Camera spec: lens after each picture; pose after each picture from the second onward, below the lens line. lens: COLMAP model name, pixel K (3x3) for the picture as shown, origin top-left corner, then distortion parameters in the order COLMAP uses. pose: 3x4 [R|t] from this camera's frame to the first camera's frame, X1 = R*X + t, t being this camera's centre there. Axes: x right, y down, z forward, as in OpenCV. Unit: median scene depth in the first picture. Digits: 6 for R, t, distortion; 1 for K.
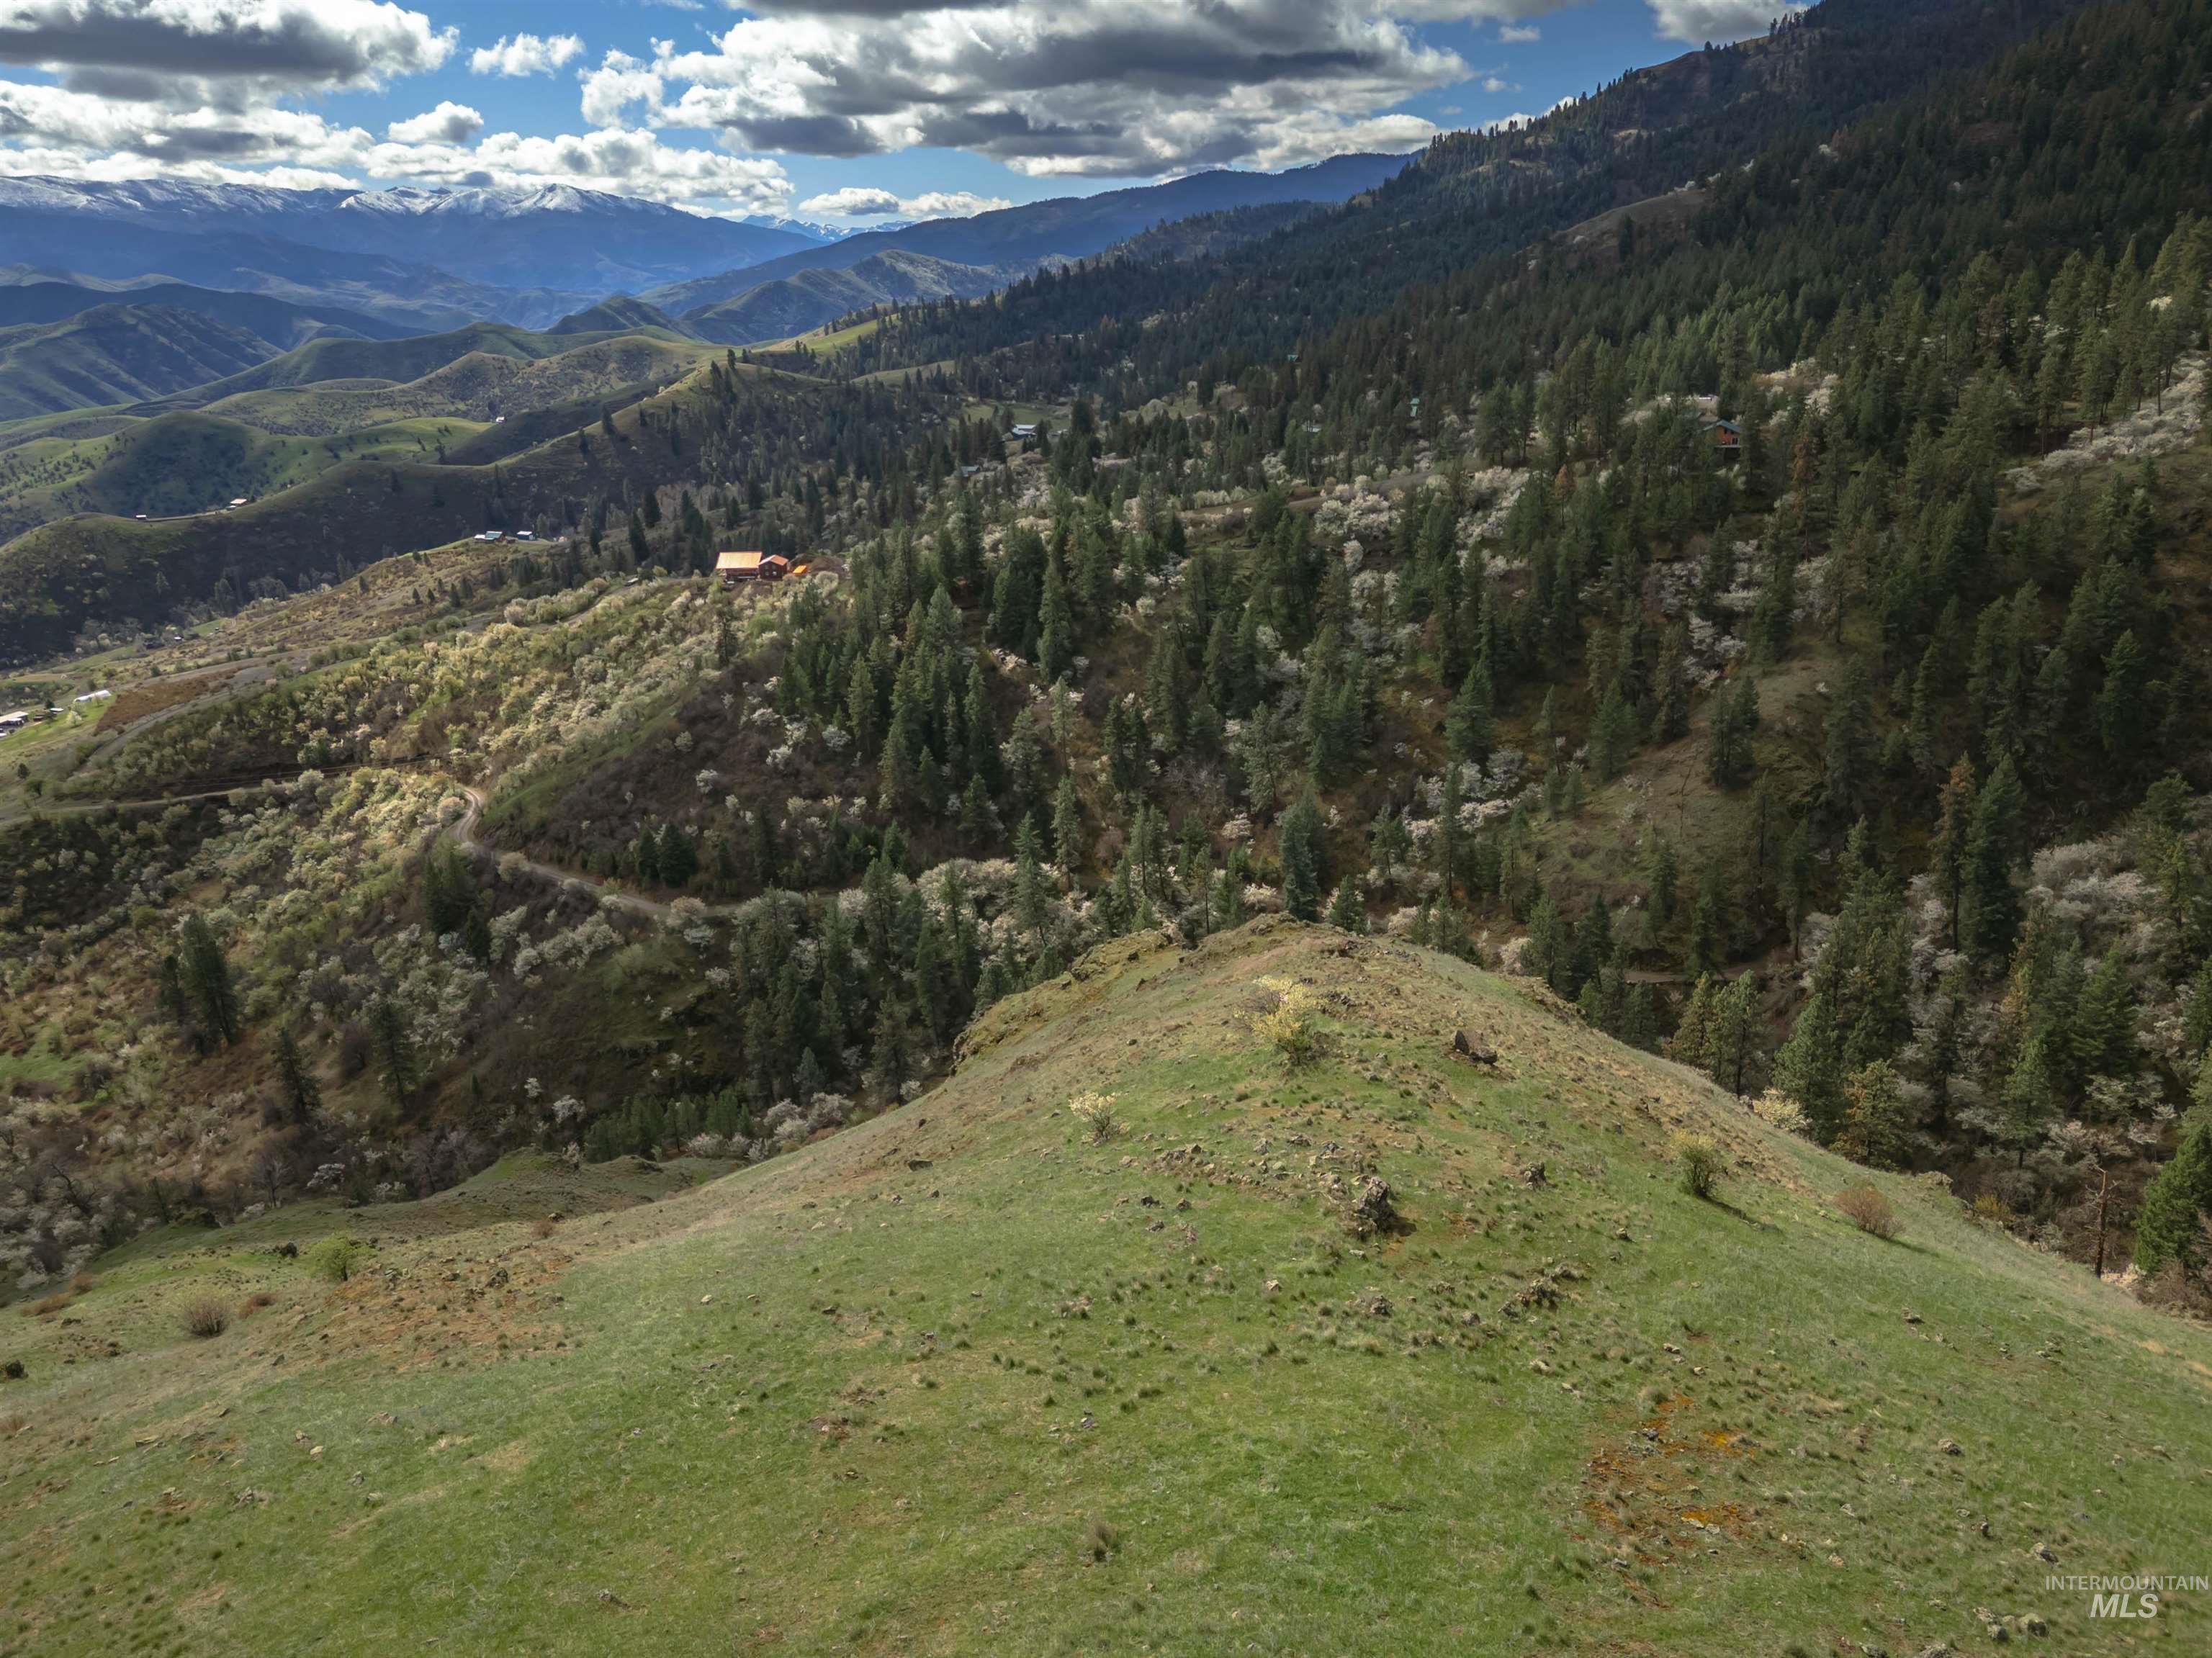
lens RADIAL K [[1631.7, 0, 1140.0], [0, 1631.7, 826.4], [0, 0, 1]] dist [0.076652, -0.074124]
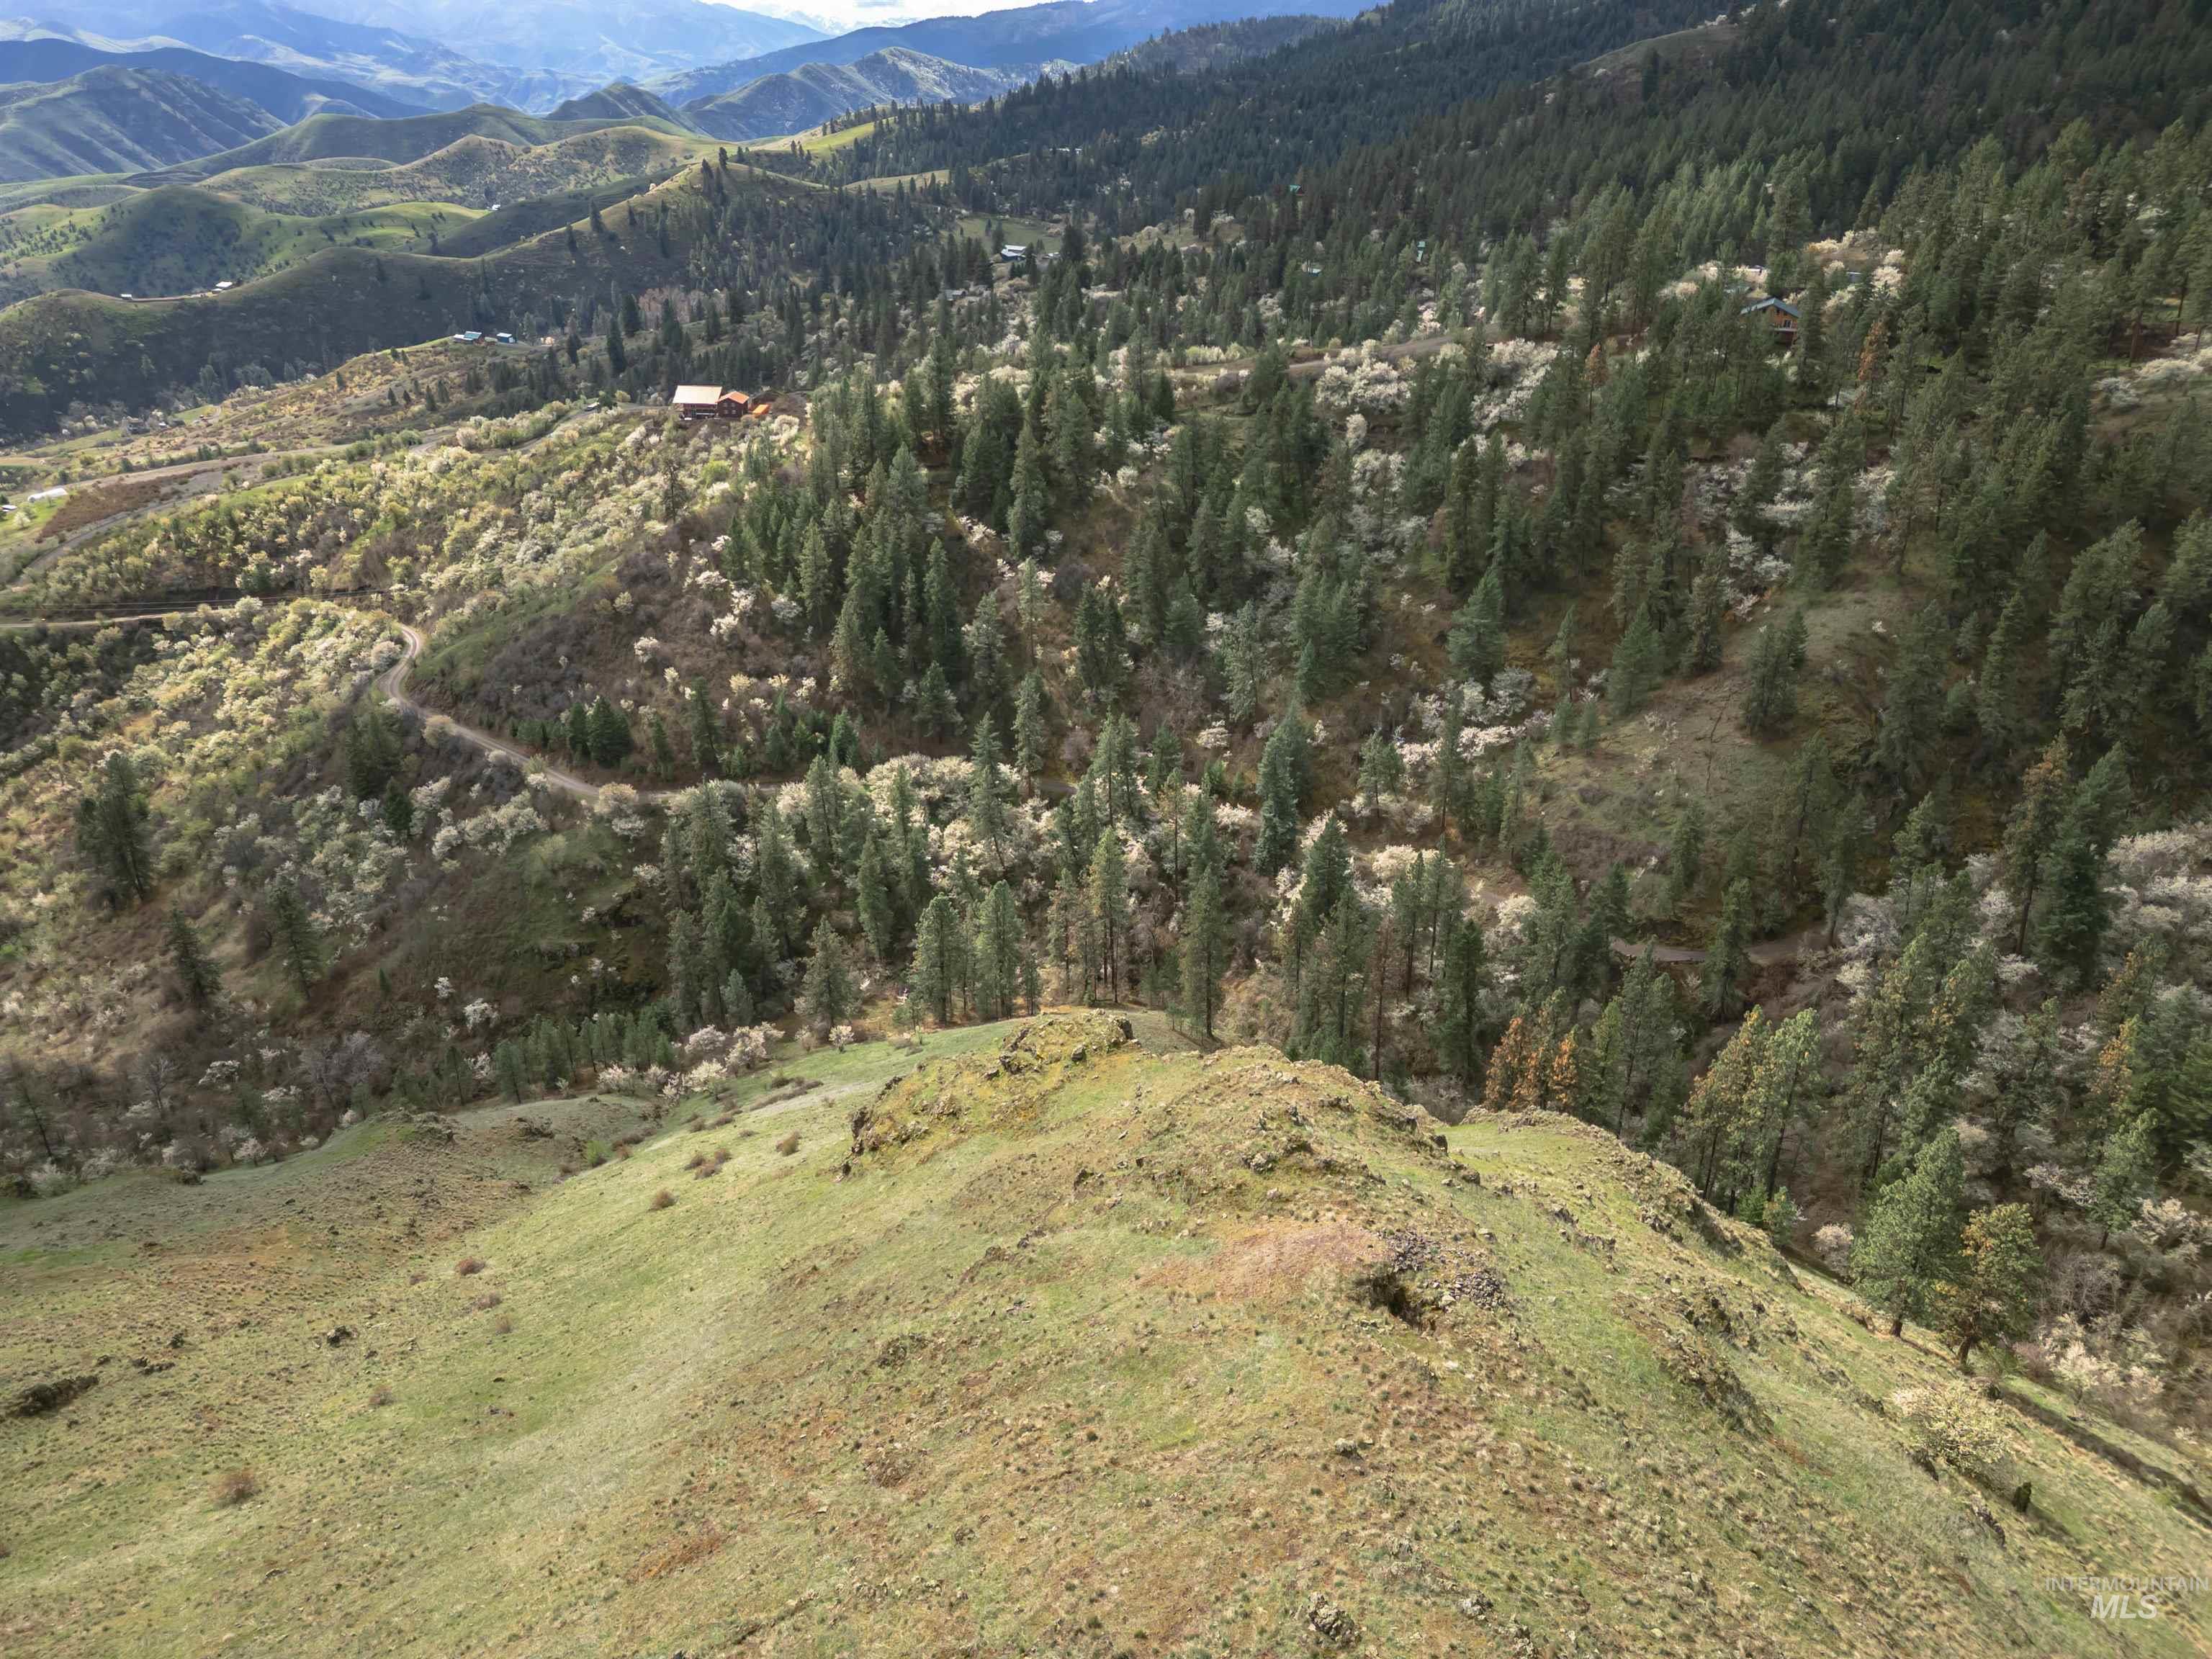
lens RADIAL K [[1535.5, 0, 1106.0], [0, 1535.5, 829.5], [0, 0, 1]] dist [0.068466, -0.060620]
pose [[0.998805, 0.048867, 0.000185, 0.000811], [-0.048517, 0.991182, 0.123309, -0.040122], [0.005843, -0.123171, 0.992368, 0.101521]]
